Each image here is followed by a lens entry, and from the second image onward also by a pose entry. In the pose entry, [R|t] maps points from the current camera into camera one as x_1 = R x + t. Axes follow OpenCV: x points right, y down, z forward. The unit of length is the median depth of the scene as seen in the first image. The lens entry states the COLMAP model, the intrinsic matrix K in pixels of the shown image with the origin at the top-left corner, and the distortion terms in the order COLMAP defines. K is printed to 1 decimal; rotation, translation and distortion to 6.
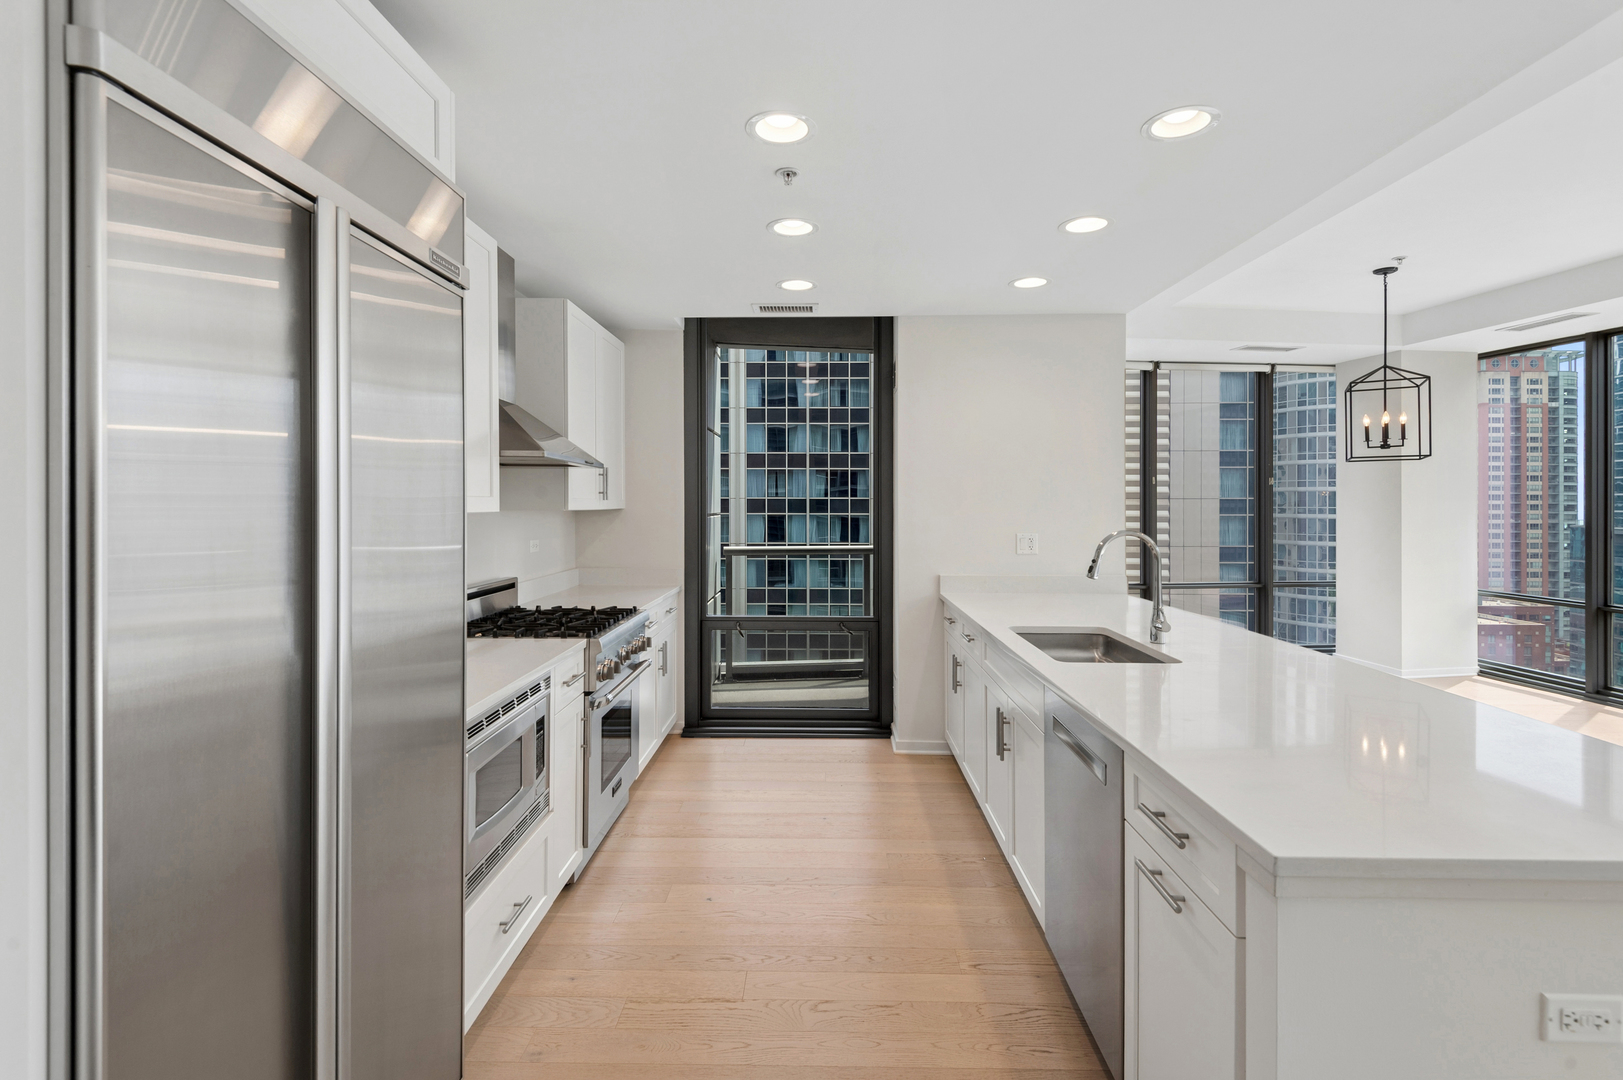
lens RADIAL K [[755.9, 0, 785.3], [0, 755.9, 506.7], [0, 0, 1]] dist [0.000410, -0.010137]
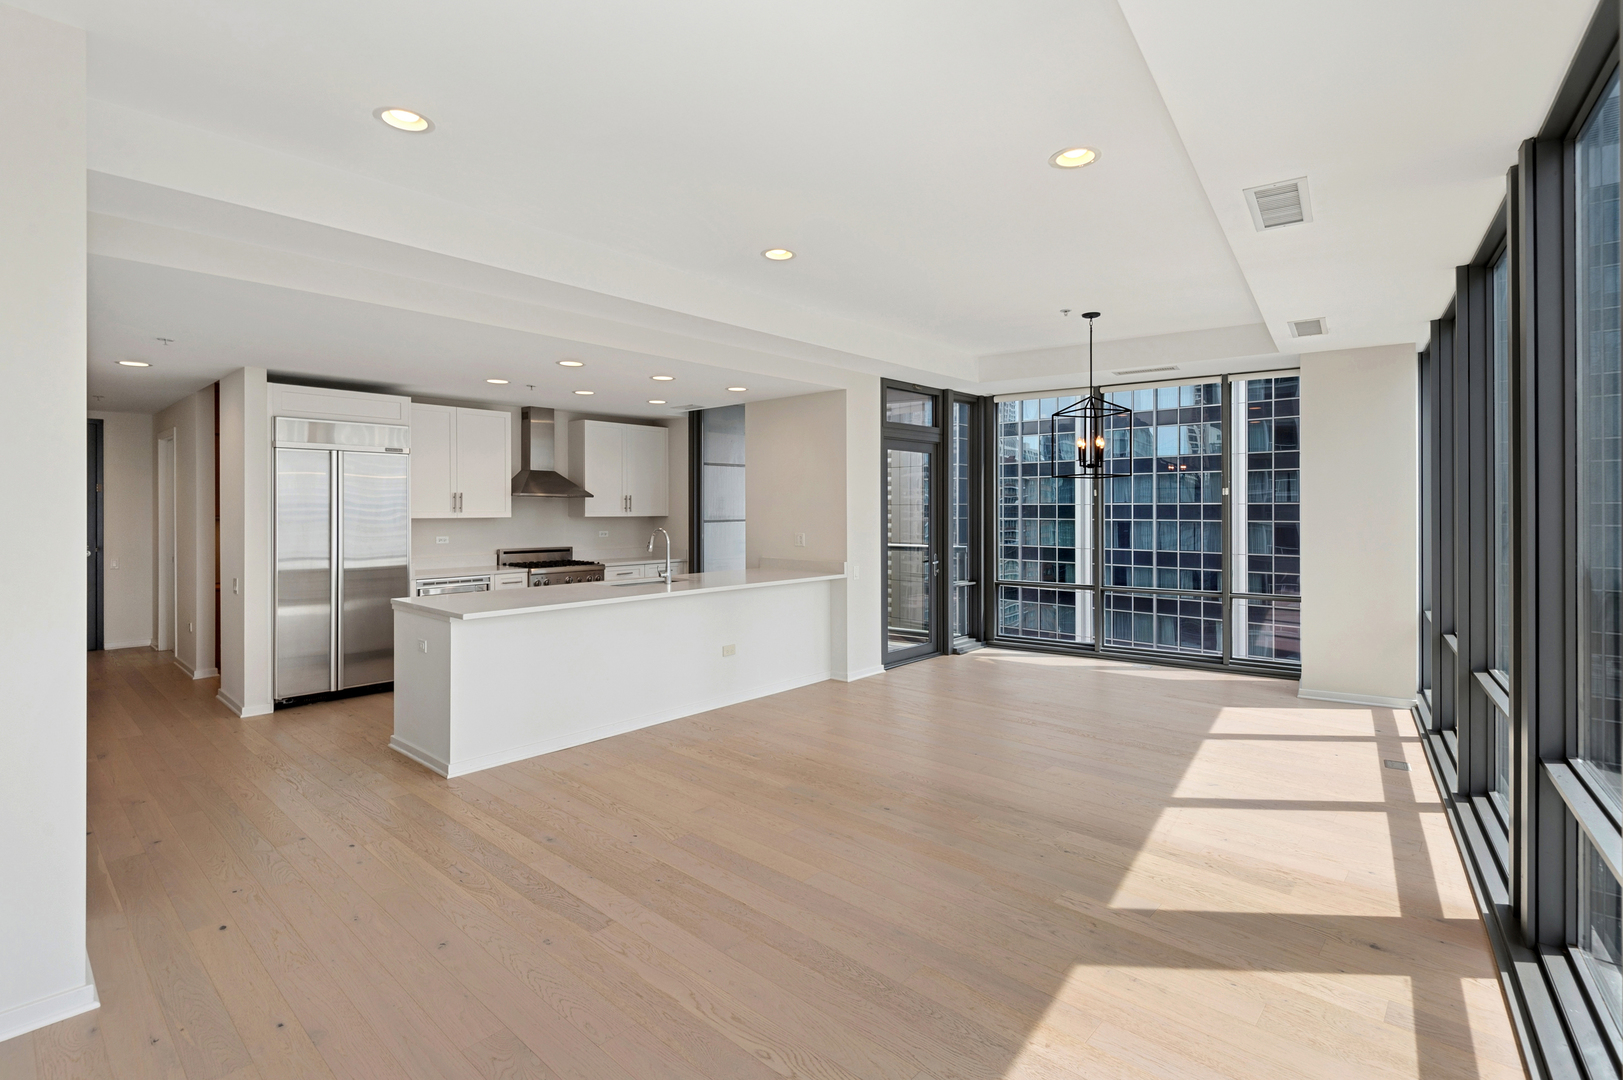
lens RADIAL K [[760.9, 0, 818.2], [0, 760.9, 504.9], [0, 0, 1]] dist [0.018146, -0.016327]
pose [[0.766306, 0.001641, -0.642474, 0.334722], [-0.006635, 0.999964, -0.005359, -0.002393], [0.642442, 0.008369, 0.766289, -0.047063]]
